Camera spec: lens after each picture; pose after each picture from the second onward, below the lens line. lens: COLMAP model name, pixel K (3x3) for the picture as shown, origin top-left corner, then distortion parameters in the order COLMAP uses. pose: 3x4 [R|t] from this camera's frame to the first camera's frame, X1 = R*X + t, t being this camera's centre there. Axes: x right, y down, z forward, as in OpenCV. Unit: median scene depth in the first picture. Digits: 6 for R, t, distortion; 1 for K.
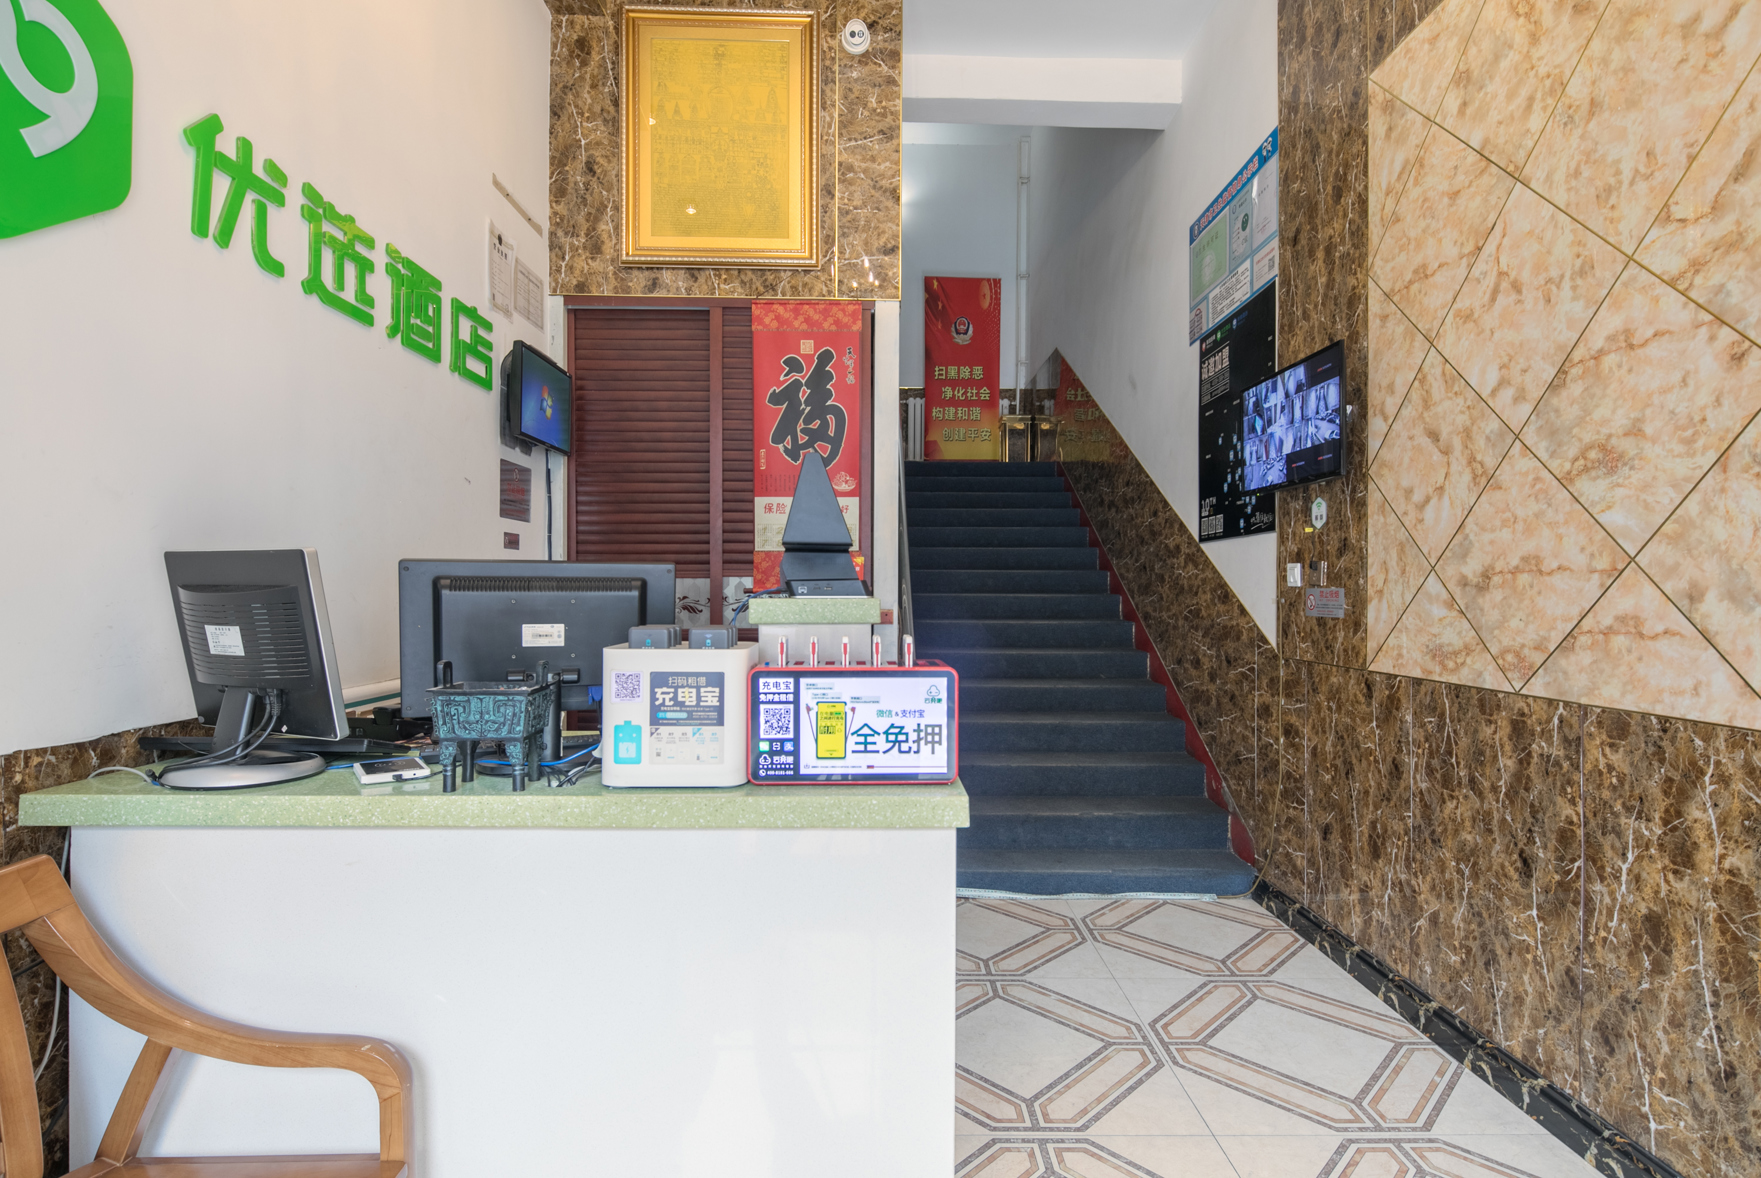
lens RADIAL K [[860.2, 0, 887.5], [0, 860.2, 591.6], [0, 0, 1]] dist [0.004379, -0.005941]
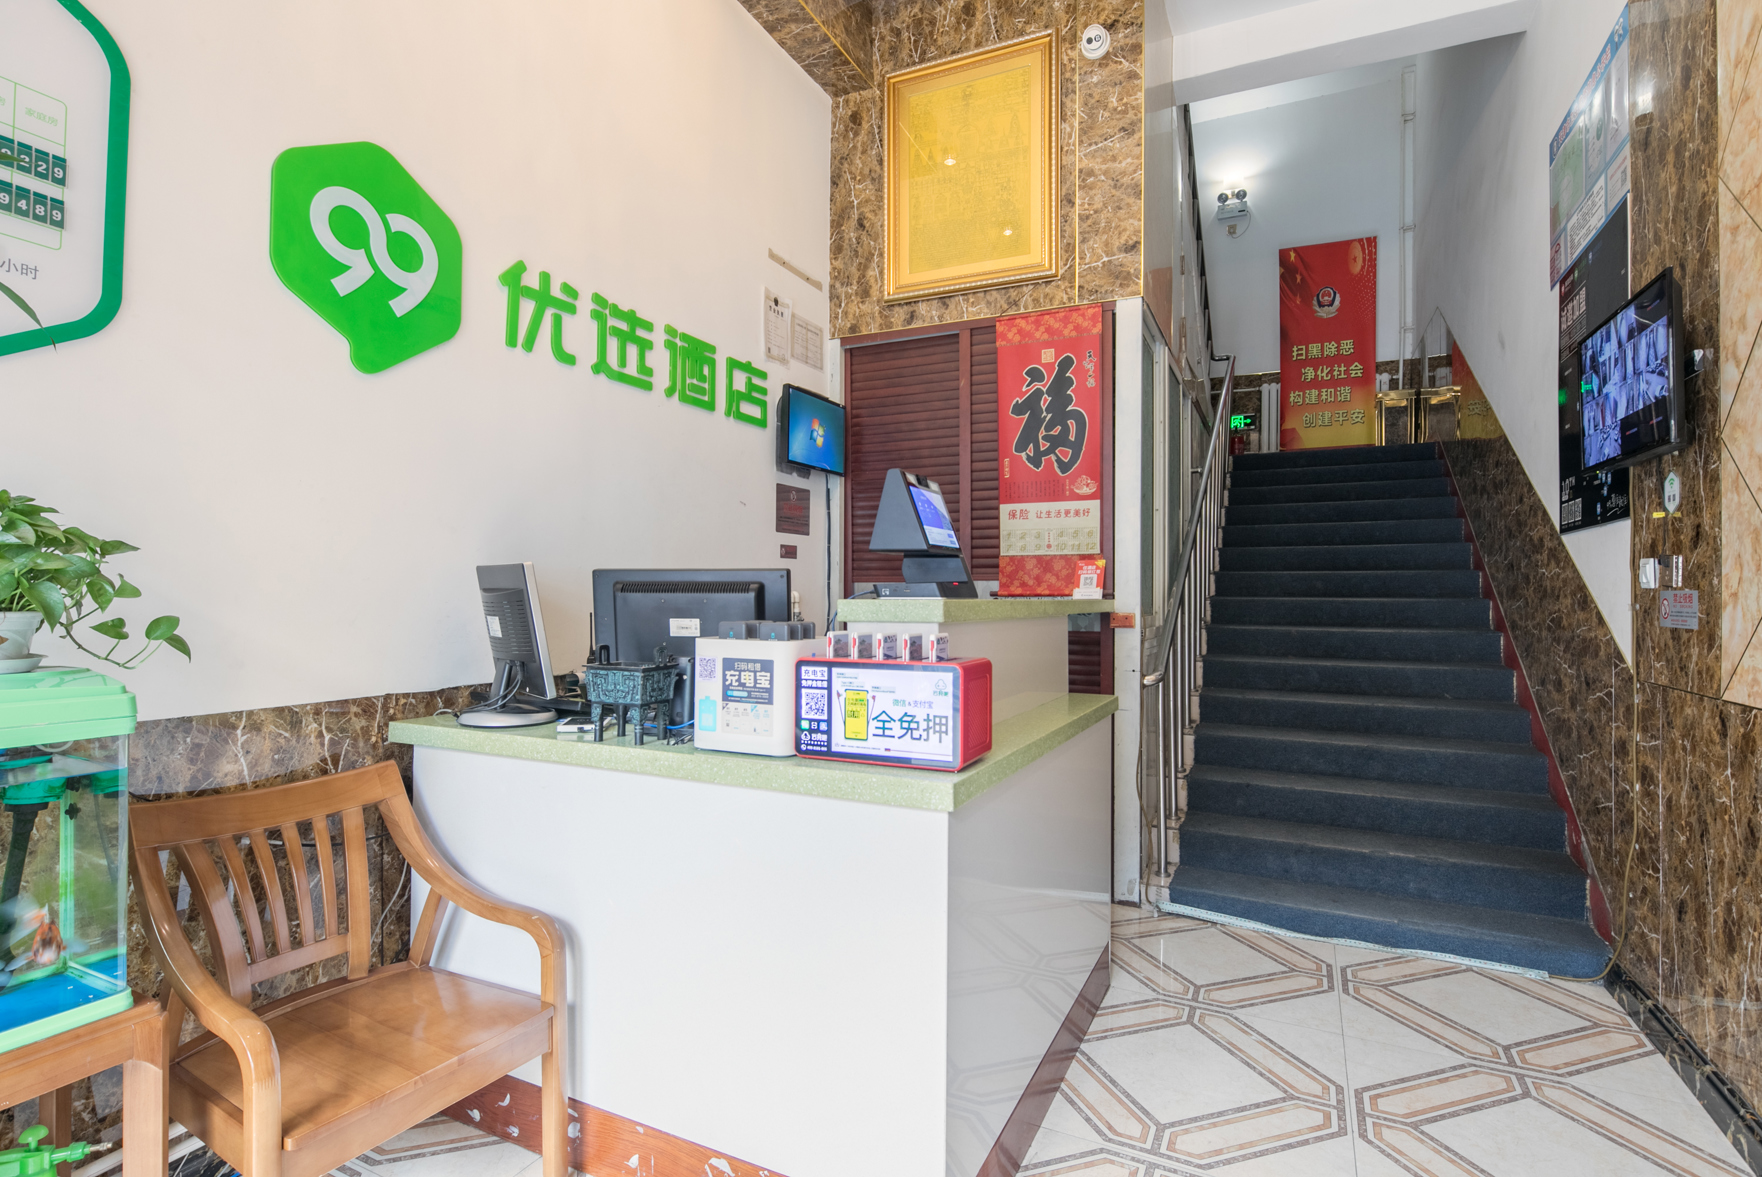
lens RADIAL K [[860.7, 0, 881.6], [0, 860.7, 586.2], [0, 0, 1]] dist [0.004379, -0.005941]
pose [[0.890820, -0.003564, -0.454342, 0.223477], [-0.001473, 0.999941, -0.010731, 0.001488], [0.454354, 0.010229, 0.890763, -0.000854]]
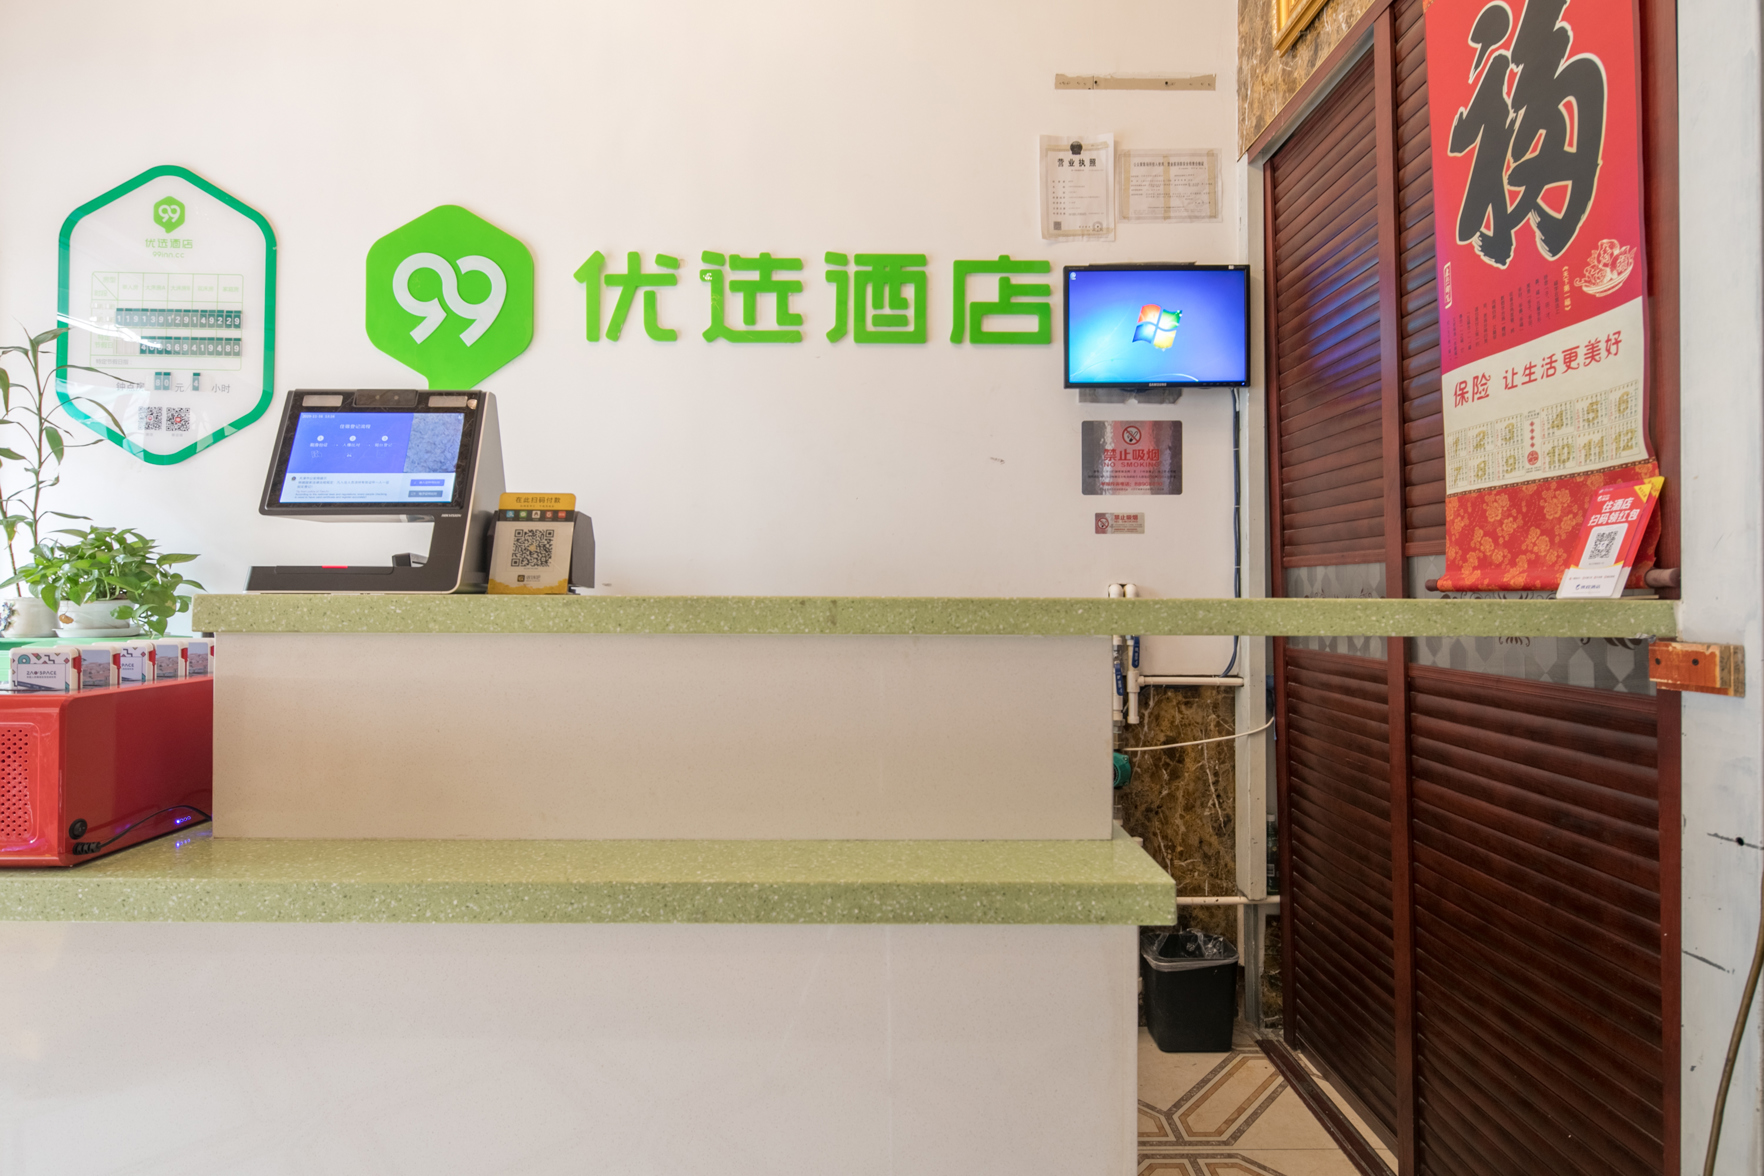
lens RADIAL K [[861.7, 0, 889.3], [0, 861.7, 589.7], [0, 0, 1]] dist [0.004379, -0.005941]
pose [[-0.015492, -0.005648, -0.999864, 0.343552], [-0.000509, 0.999984, -0.005640, 0.004702], [0.999880, 0.000421, -0.015495, 0.827751]]
